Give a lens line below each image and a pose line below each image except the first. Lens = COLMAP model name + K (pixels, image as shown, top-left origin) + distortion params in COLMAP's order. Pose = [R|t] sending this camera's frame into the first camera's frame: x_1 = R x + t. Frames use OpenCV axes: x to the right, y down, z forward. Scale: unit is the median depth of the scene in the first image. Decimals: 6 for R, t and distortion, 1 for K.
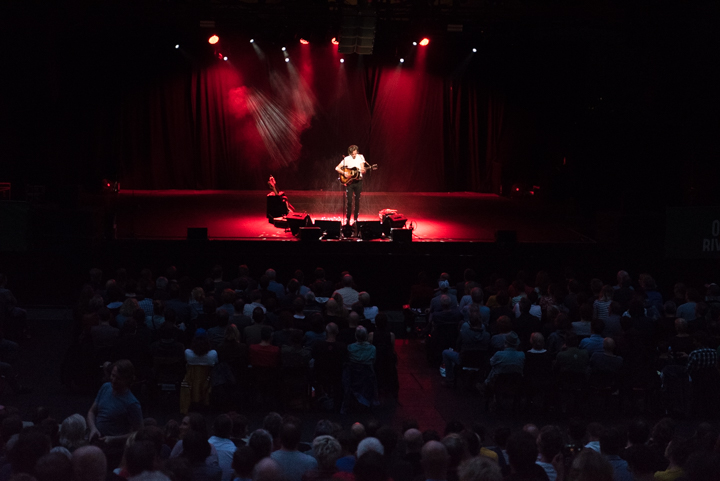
lens RADIAL K [[1486.5, 0, 357.4], [0, 1486.5, 236.5], [0, 0, 1]] dist [-0.100918, 0.000000]
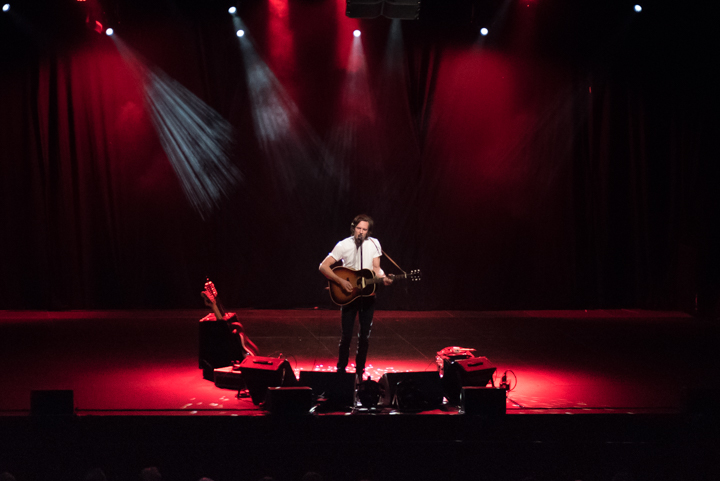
lens RADIAL K [[1867.6, 0, 360.5], [0, 1867.6, 299.2], [0, 0, 1]] dist [0.005201, 0.000000]
pose [[0.999574, -0.009781, 0.027496, -0.025824], [0.011184, 0.998619, -0.051338, -0.003293], [-0.026956, 0.051624, 0.998303, 0.404238]]
